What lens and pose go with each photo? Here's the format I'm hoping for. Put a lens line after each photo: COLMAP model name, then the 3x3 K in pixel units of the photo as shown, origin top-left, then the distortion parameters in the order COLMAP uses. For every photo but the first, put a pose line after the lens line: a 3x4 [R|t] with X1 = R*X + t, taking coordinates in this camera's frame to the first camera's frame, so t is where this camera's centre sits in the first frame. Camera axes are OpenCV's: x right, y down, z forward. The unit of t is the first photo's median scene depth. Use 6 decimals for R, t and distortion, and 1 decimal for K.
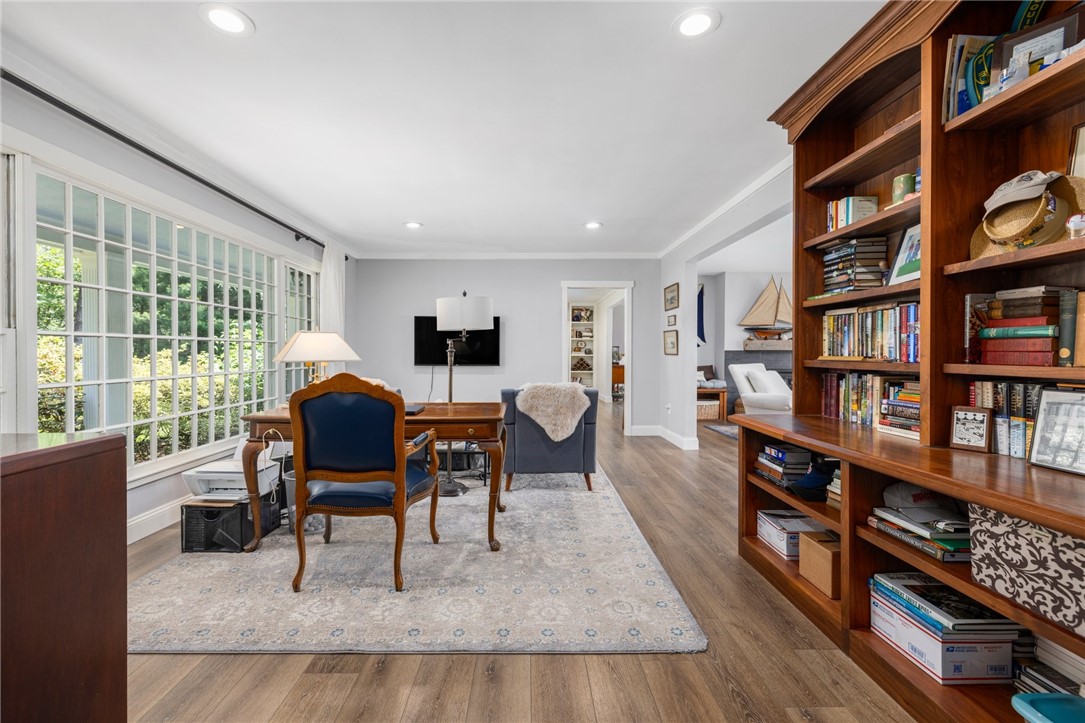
lens RADIAL K [[460.5, 0, 540.1], [0, 460.5, 355.5], [0, 0, 1]] dist [0.000673, 0.000062]
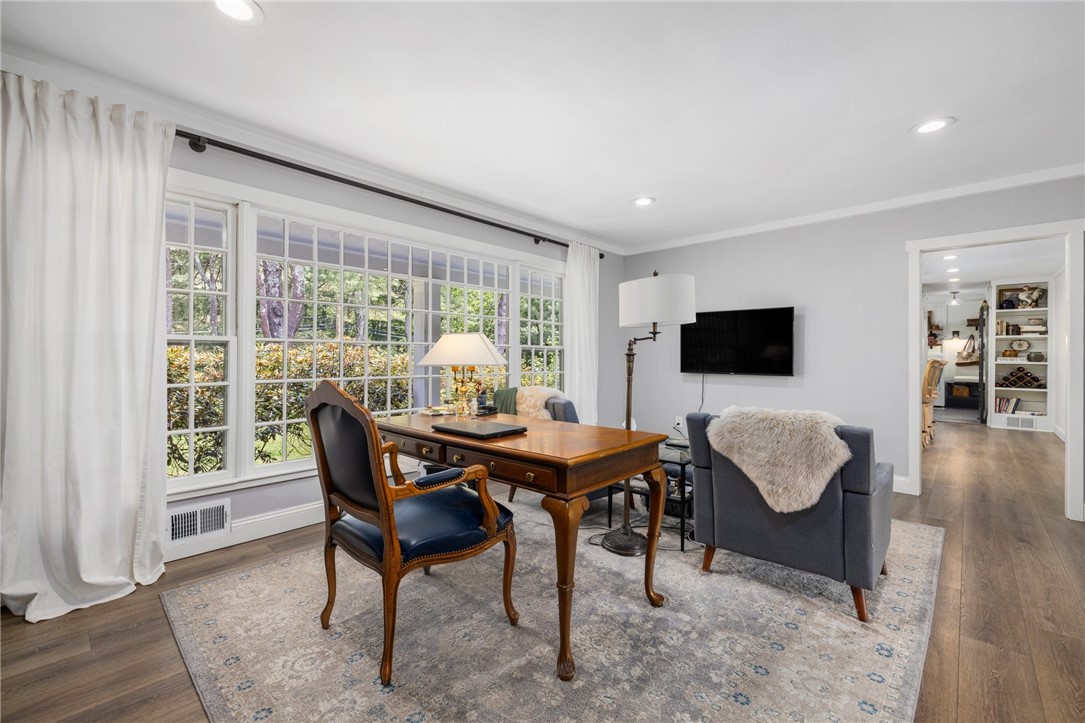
lens RADIAL K [[460.5, 0, 540.1], [0, 460.5, 355.5], [0, 0, 1]] dist [0.000673, 0.000062]
pose [[0.717083, -0.000561, -0.696987, 0.166848], [-0.007761, 0.999931, -0.008790, 0.000091], [0.696944, 0.011713, 0.717030, 0.289854]]
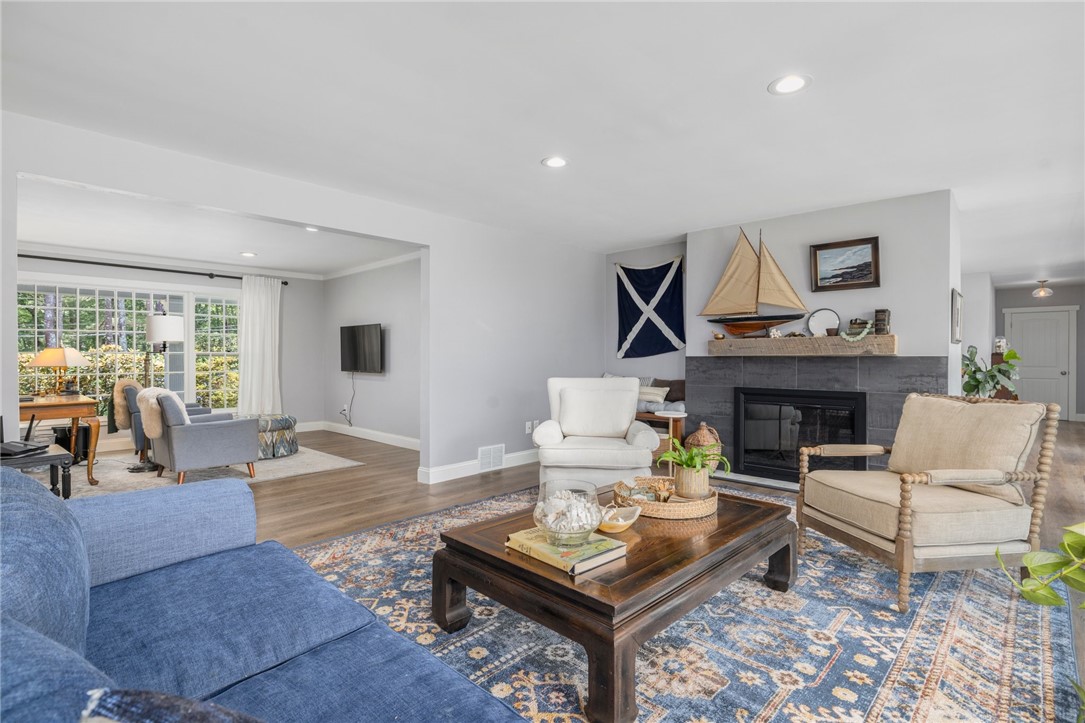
lens RADIAL K [[527.3, 0, 522.7], [0, 527.3, 359.2], [0, 0, 1]] dist [-0.001015, 0.000142]
pose [[0.688008, 0.000848, -0.725702, 1.188360], [-0.000209, 1.000000, 0.000970, -0.012183], [0.725703, -0.000516, 0.688008, 0.513100]]
